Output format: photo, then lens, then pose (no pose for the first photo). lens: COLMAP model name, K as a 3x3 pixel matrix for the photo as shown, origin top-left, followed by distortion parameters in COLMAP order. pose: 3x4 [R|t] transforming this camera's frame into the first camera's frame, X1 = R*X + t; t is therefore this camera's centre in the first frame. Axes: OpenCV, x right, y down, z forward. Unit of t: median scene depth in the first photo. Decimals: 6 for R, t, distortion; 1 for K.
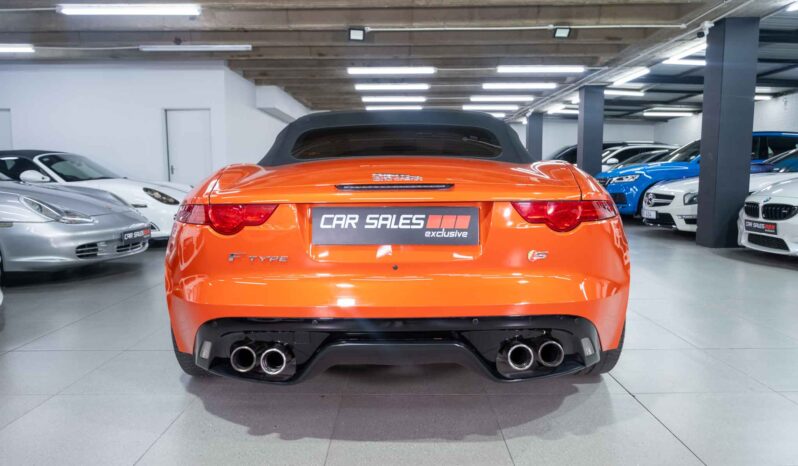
lens RADIAL K [[567.2, 0, 395.8], [0, 567.2, 234.4], [0, 0, 1]] dist [0.004035, 0.000364]
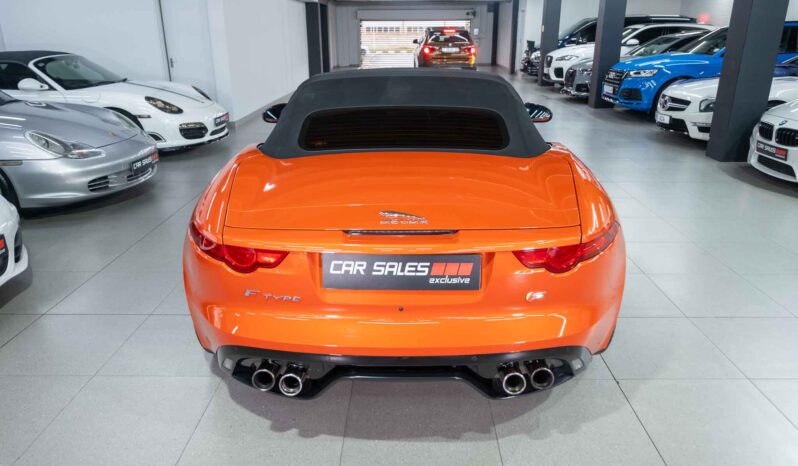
lens RADIAL K [[566.4, 0, 398.8], [0, 566.4, 237.6], [0, 0, 1]] dist [0.002510, -0.000751]
pose [[0.999957, 0.004944, -0.007857, 0.000647], [-0.002902, 0.970465, 0.241223, -0.085033], [0.008818, -0.241190, 0.970438, -0.000766]]
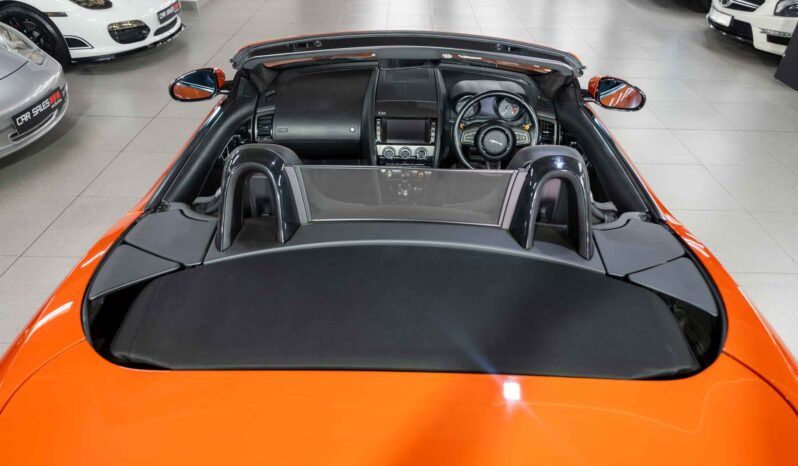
lens RADIAL K [[516.6, 0, 397.9], [0, 516.6, 233.5], [0, 0, 1]] dist [0.002946, -0.001827]
pose [[0.999721, 0.021368, 0.010089, -0.004861], [-0.023548, 0.865484, 0.500382, -0.151918], [0.001961, -0.500480, 0.865746, 0.271316]]
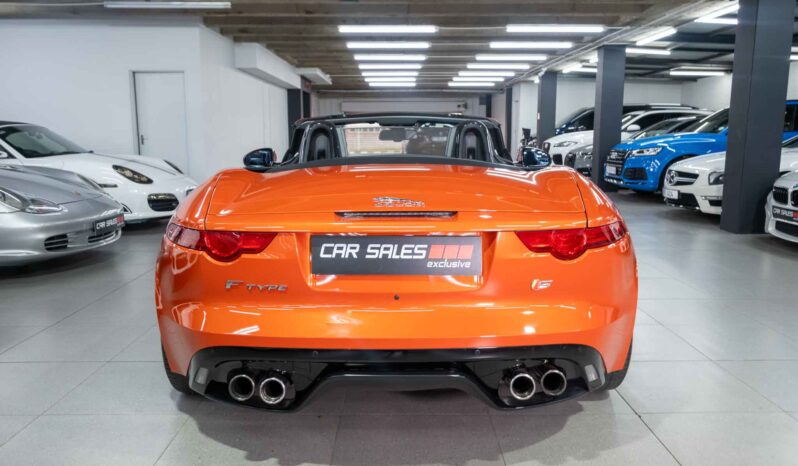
lens RADIAL K [[638.3, 0, 399.0], [0, 638.3, 233.0], [0, 0, 1]] dist [0.005570, 0.011022]
pose [[0.999912, 0.002750, 0.012993, -0.002987], [-0.003406, 0.998704, 0.050779, -0.028316], [-0.012837, -0.050818, 0.998625, -0.025616]]
